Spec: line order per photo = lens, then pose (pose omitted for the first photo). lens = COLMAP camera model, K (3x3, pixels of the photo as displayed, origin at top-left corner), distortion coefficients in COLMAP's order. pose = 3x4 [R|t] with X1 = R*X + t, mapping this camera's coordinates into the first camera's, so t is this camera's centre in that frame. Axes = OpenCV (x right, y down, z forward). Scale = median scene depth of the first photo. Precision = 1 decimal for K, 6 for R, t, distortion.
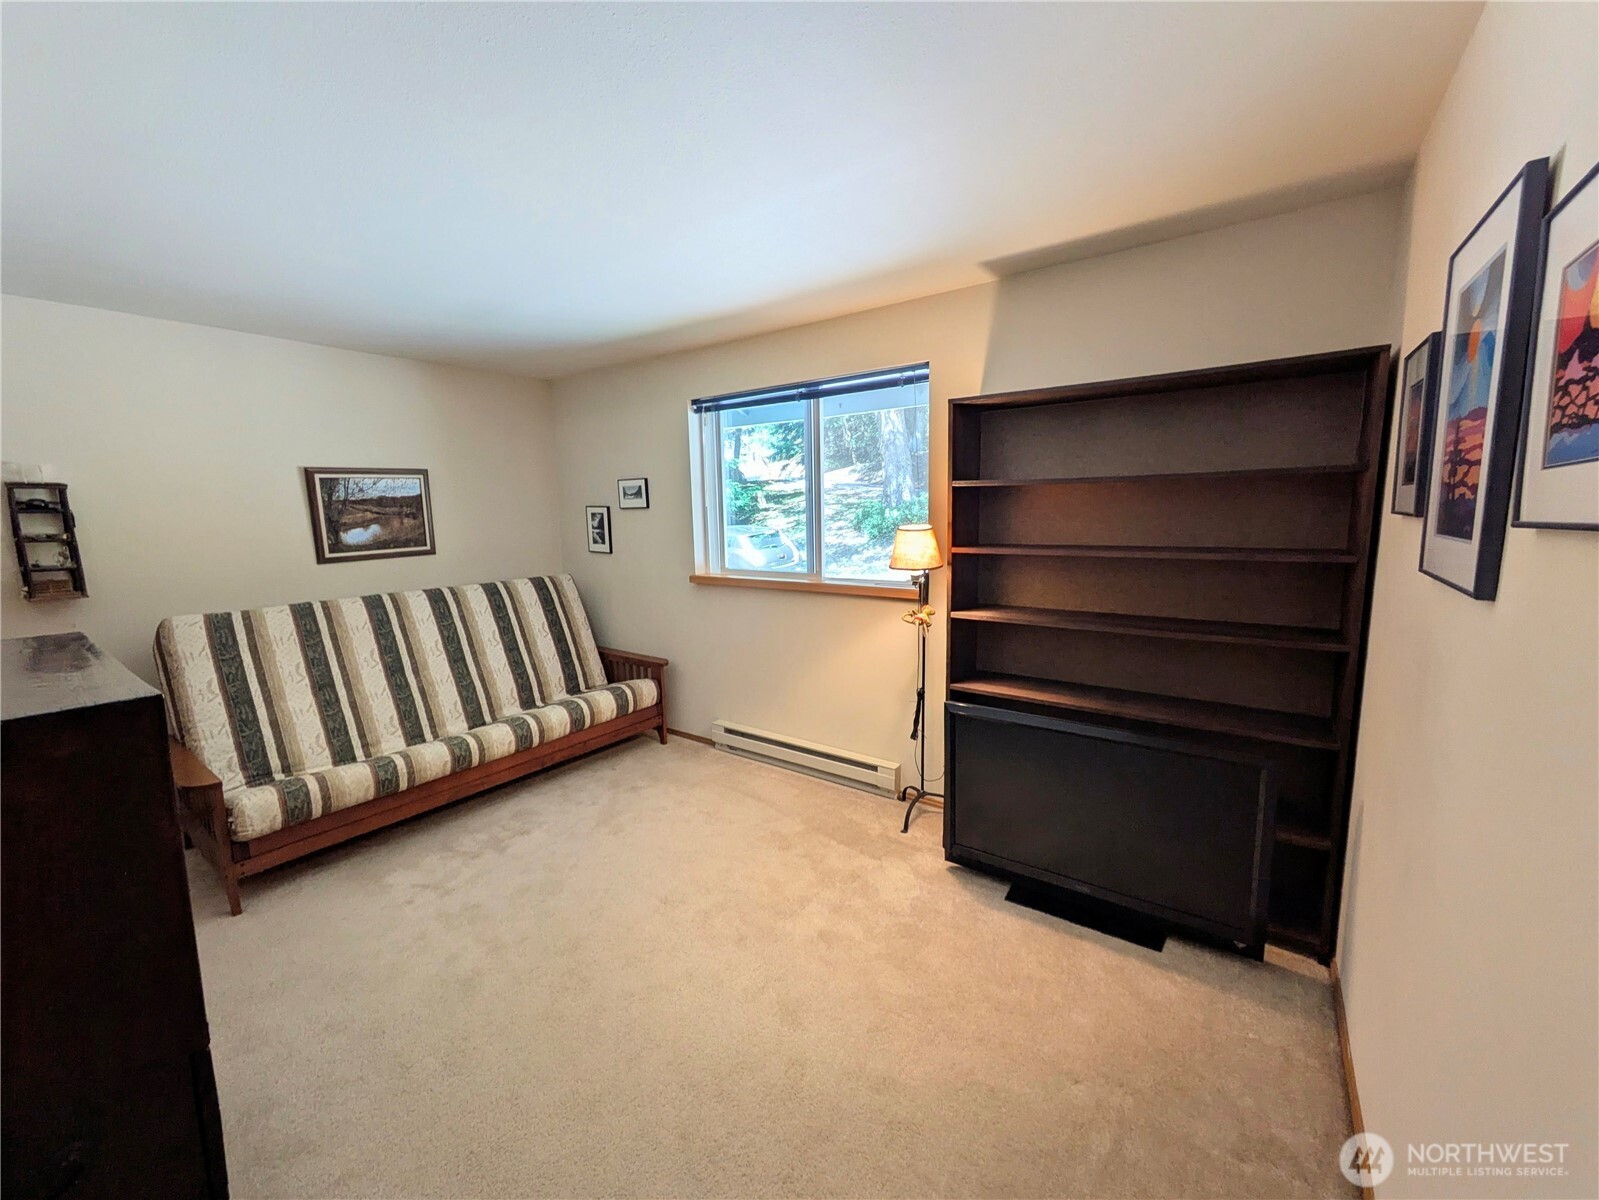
lens RADIAL K [[635.1, 0, 800.4], [0, 635.1, 594.2], [0, 0, 1]] dist [-0.000060, 0.000167]
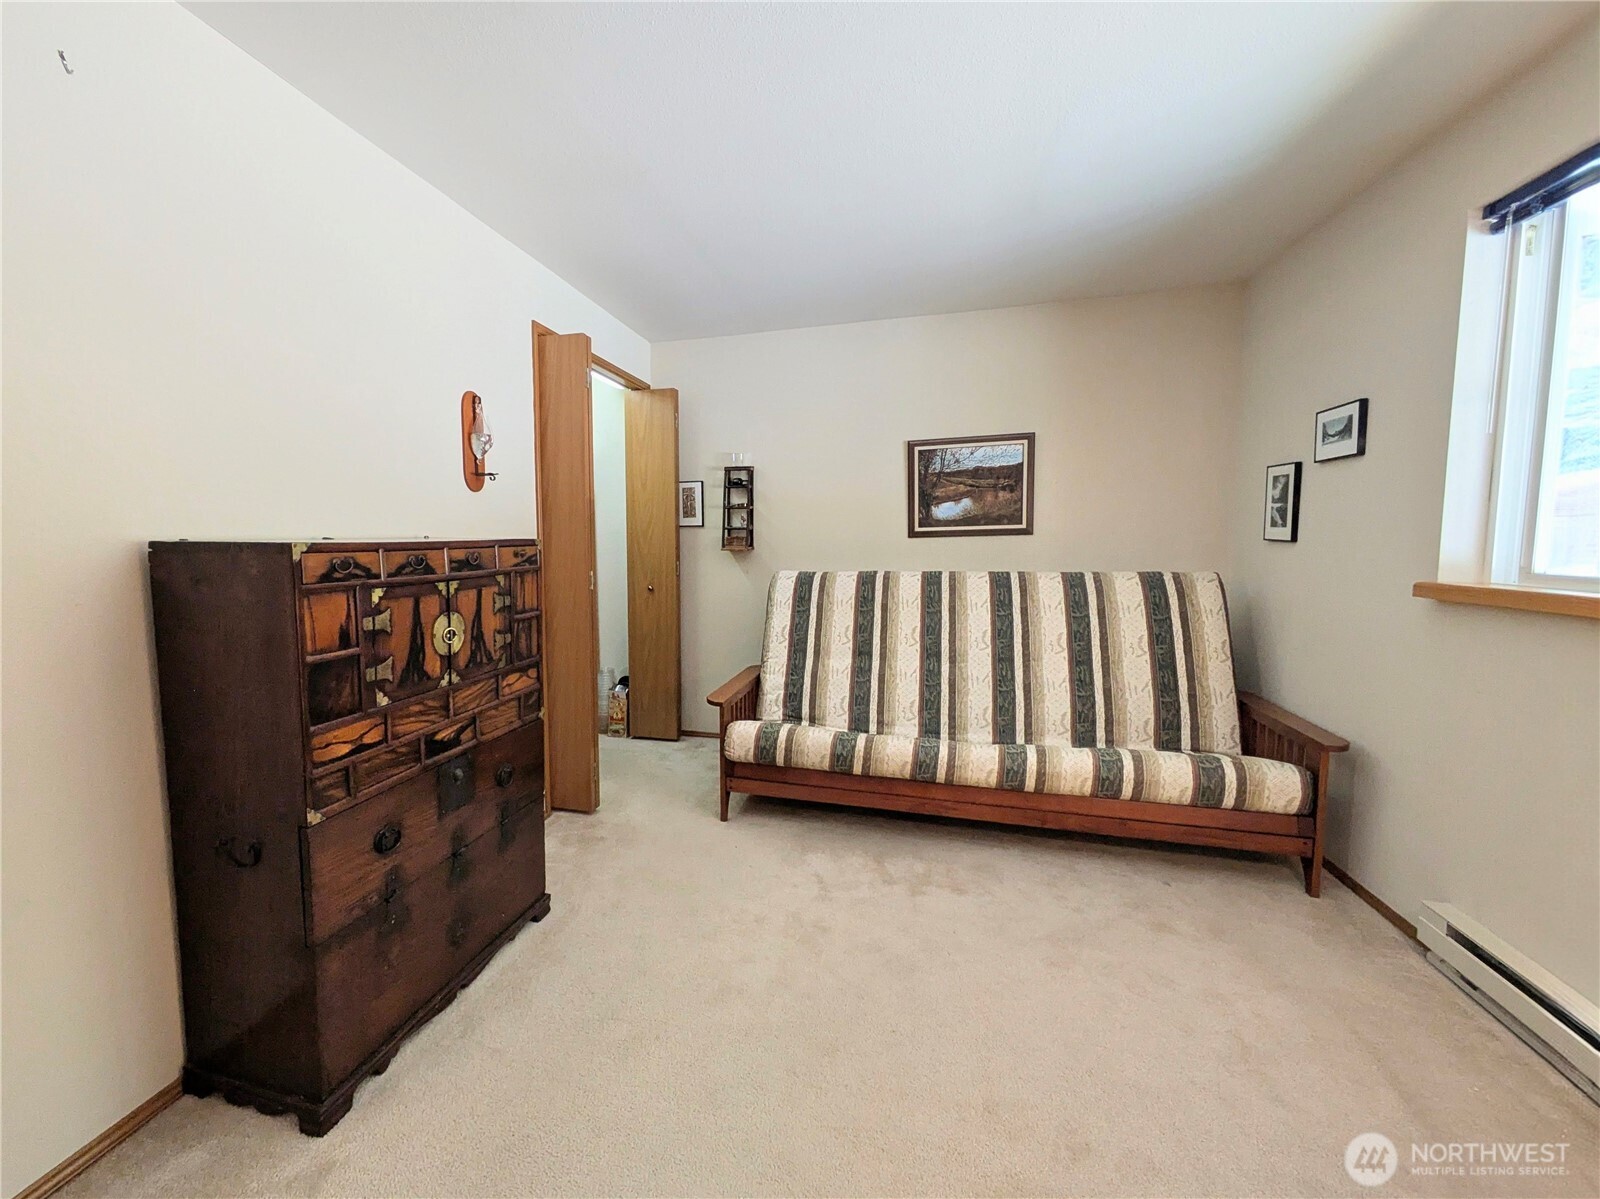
lens RADIAL K [[689.5, 0, 796.7], [0, 689.5, 612.8], [0, 0, 1]] dist [0.001868, 0.001881]
pose [[0.319054, 0.097217, -0.942737, 0.205270], [-0.125852, 0.990262, 0.059525, 0.025380], [0.939343, 0.099654, 0.328181, 0.457355]]
